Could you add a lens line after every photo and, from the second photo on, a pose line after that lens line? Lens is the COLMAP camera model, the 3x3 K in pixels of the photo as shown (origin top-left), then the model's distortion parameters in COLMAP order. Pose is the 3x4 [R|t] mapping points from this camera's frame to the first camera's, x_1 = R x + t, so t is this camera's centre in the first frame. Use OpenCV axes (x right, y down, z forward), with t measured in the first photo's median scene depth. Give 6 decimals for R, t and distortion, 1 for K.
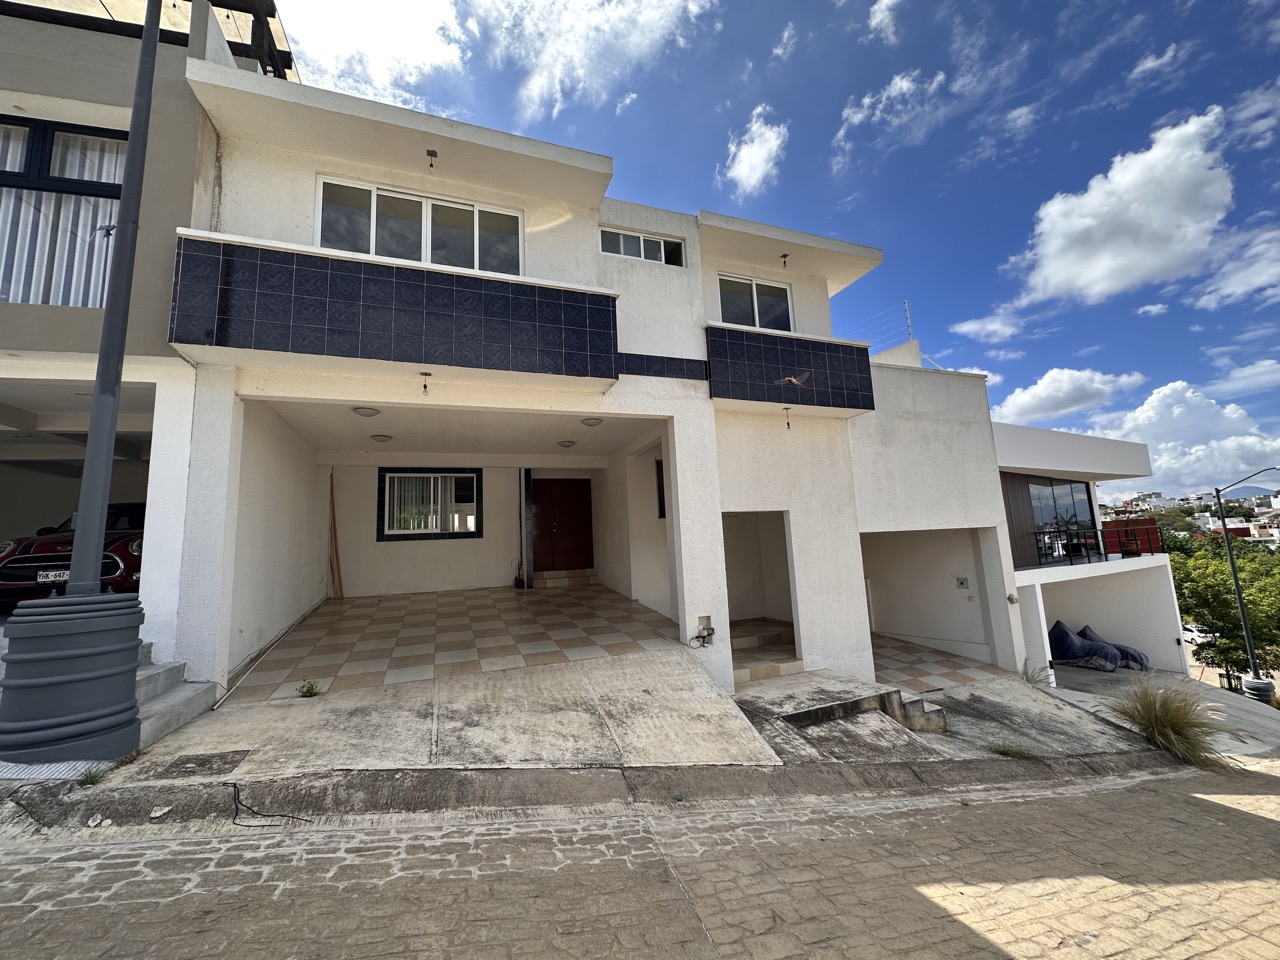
lens RADIAL K [[511.4, 0, 638.1], [0, 511.4, 476.9], [0, 0, 1]] dist [-0.004000, 0.001220]
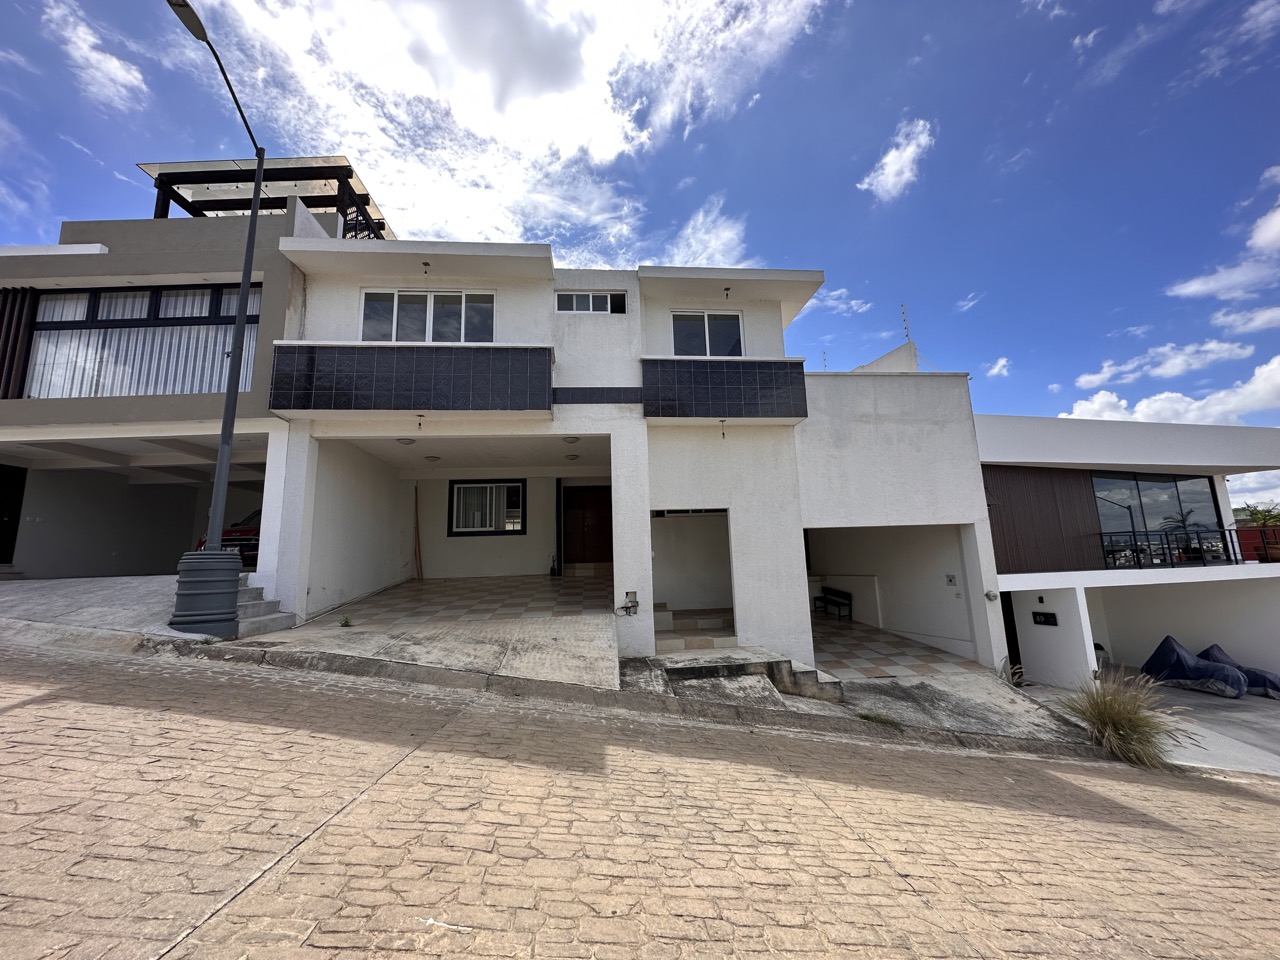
lens RADIAL K [[511.4, 0, 648.0], [0, 511.4, 478.9], [0, 0, 1]] dist [-0.004000, 0.001220]
pose [[0.963003, -0.027350, -0.268098, 0.454324], [0.022861, 0.999542, -0.019852, 0.019625], [0.268518, 0.012989, 0.963187, -0.181150]]
